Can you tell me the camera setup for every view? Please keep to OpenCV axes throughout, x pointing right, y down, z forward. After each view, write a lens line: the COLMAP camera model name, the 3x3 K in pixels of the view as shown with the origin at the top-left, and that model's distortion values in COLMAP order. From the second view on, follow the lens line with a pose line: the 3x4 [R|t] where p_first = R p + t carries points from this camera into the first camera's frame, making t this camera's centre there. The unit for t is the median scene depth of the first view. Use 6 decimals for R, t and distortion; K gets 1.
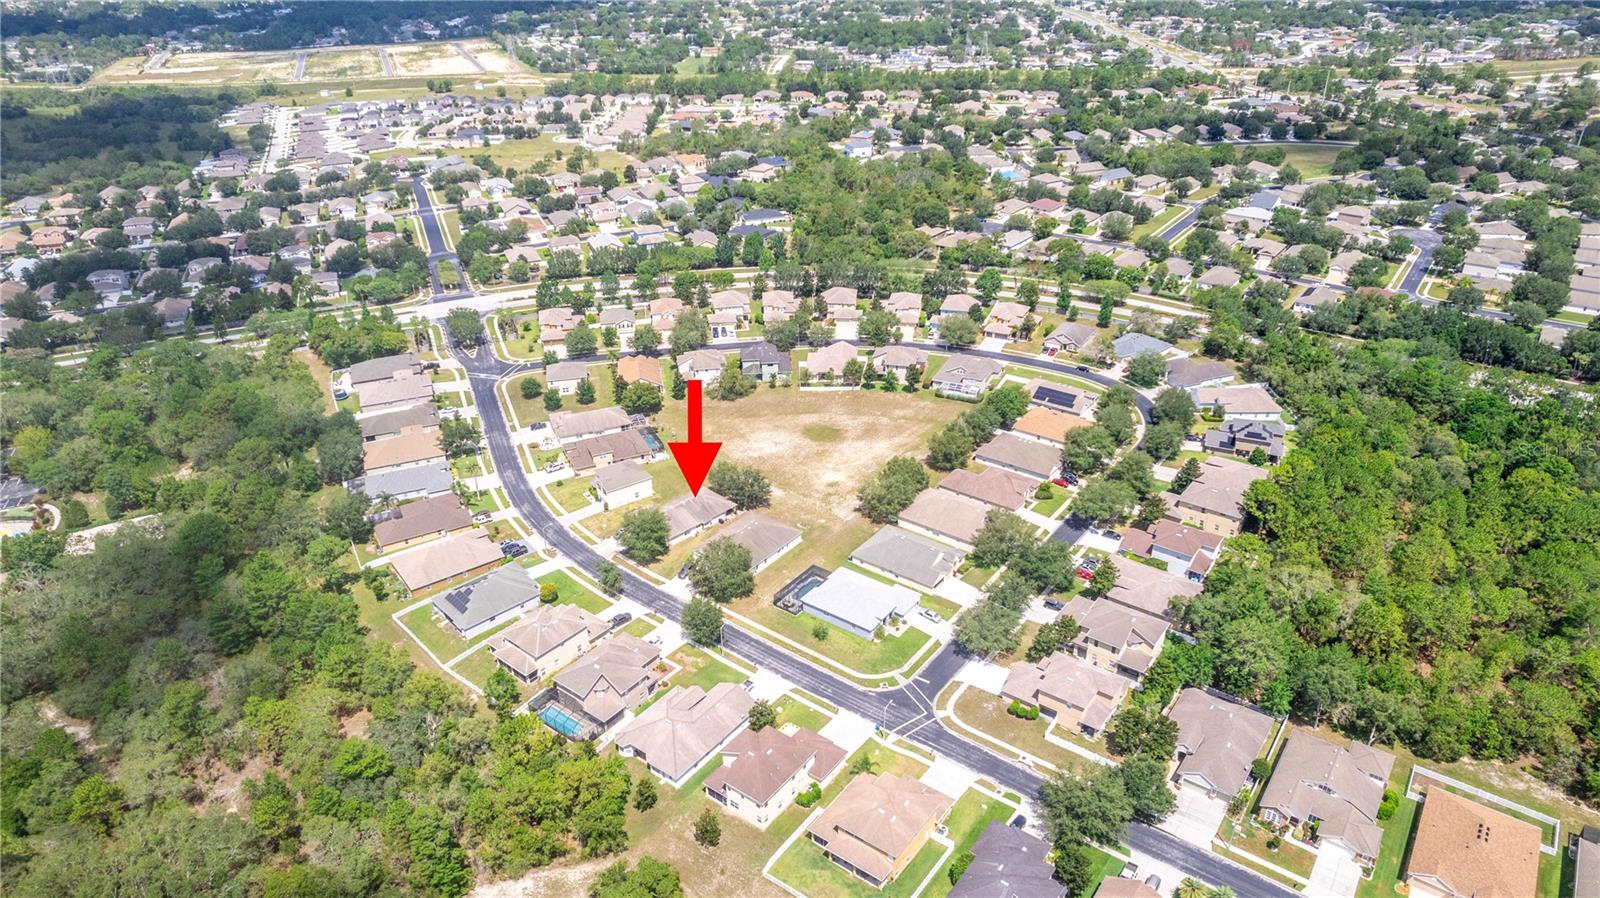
lens RADIAL K [[1016.5, 0, 805.9], [0, 1016.5, 447.6], [0, 0, 1]] dist [-0.055531, 0.040735]
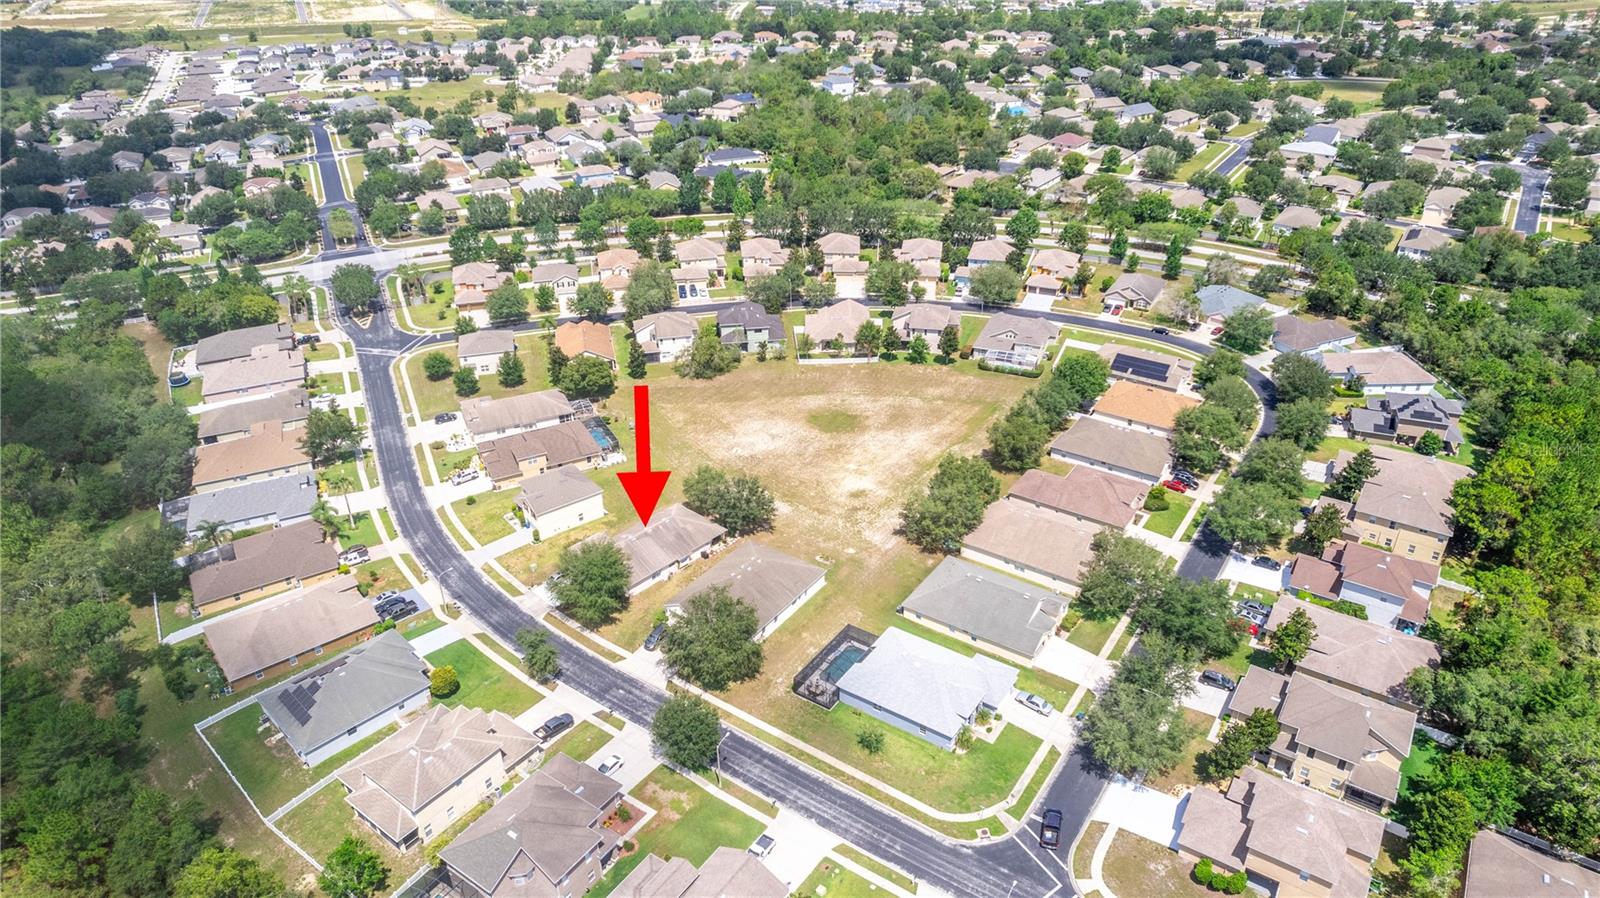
lens RADIAL K [[1016.5, 0, 805.9], [0, 1016.5, 447.6], [0, 0, 1]] dist [-0.055531, 0.040735]
pose [[0.998941, -0.018567, 0.042103, -0.030214], [0.017596, 0.999573, 0.023335, -0.010536], [-0.042518, -0.022570, 0.998841, 0.221517]]
